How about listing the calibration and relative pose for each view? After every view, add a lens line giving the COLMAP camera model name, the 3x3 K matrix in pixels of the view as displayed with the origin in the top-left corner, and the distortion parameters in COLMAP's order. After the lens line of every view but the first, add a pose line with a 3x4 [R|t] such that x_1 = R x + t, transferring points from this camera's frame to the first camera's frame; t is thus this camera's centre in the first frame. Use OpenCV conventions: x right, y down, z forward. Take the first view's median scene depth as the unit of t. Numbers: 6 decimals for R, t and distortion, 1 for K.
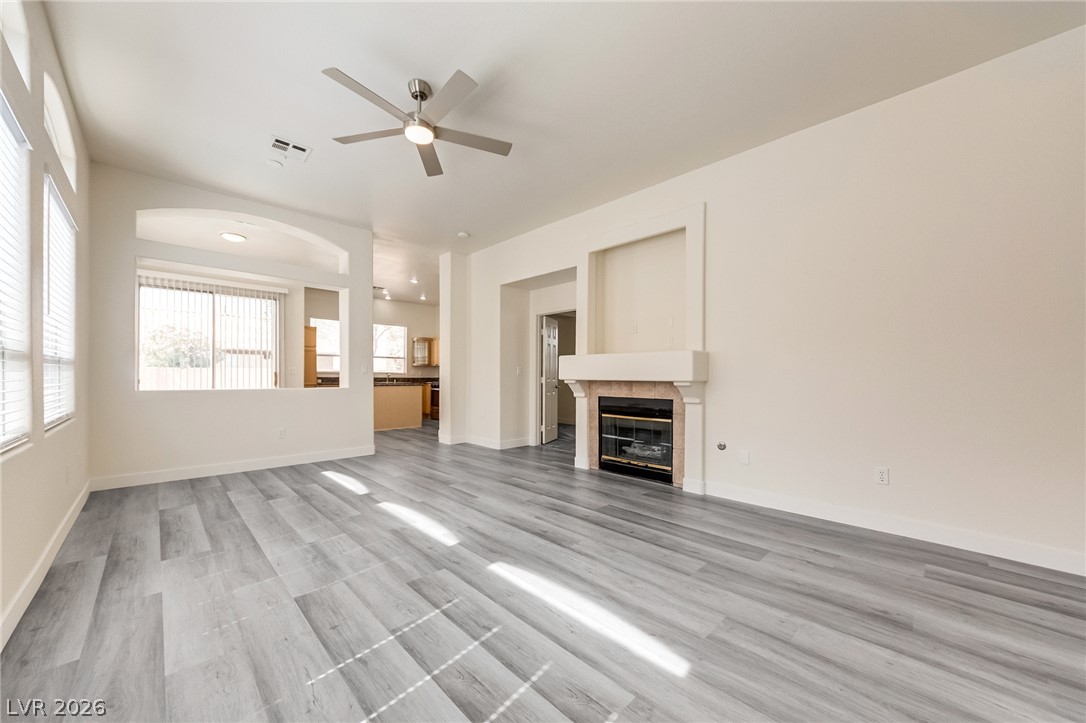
lens RADIAL K [[404.8, 0, 535.1], [0, 404.8, 374.5], [0, 0, 1]] dist [0.001315, 0.000061]
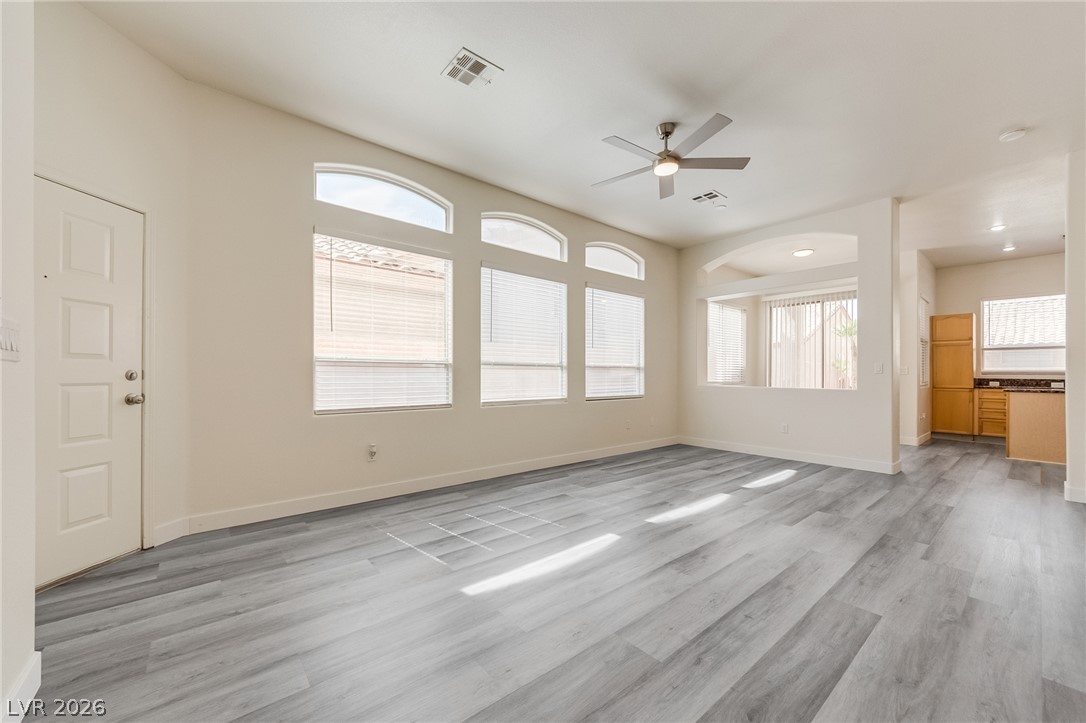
lens RADIAL K [[404.8, 0, 535.1], [0, 404.8, 374.5], [0, 0, 1]] dist [0.001315, 0.000061]
pose [[-0.069257, -0.002630, -0.997595, 0.808893], [0.001413, 0.999995, -0.002735, 0.001018], [0.997598, -0.001599, -0.069253, 0.624250]]
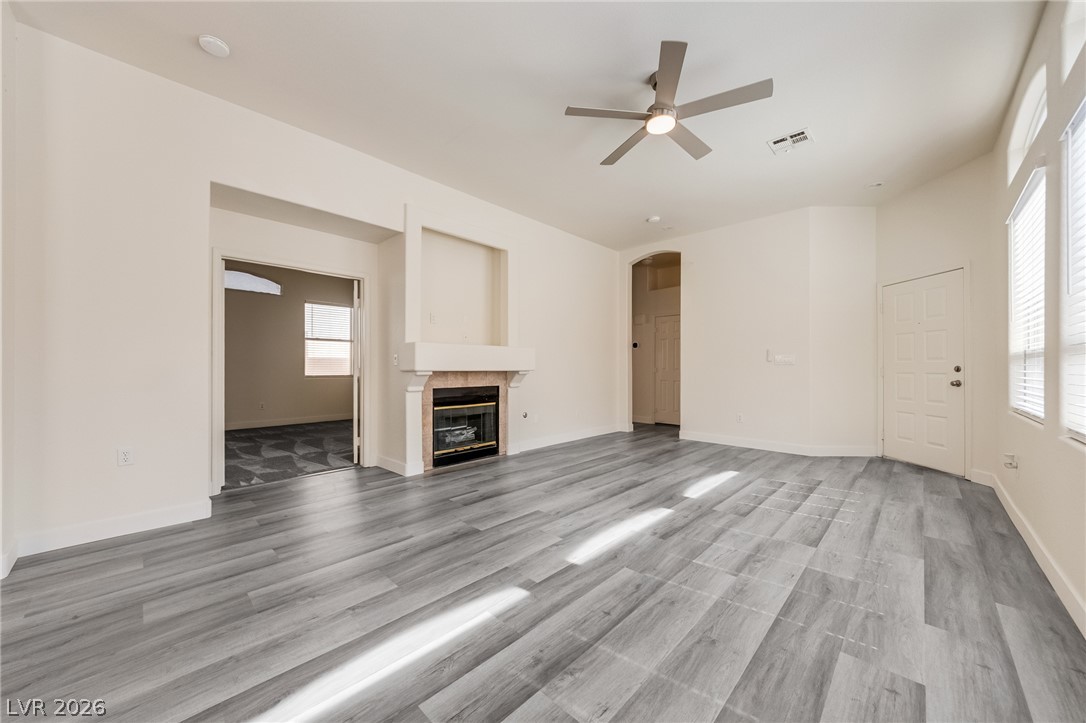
lens RADIAL K [[408.0, 0, 521.0], [0, 408.0, 360.9], [0, 0, 1]] dist [0.000516, -0.000099]
pose [[-0.036464, 0.011374, 0.999270, -1.138400], [-0.006860, 0.999909, -0.011632, 0.000380], [-0.999311, -0.007279, -0.036383, 1.222740]]
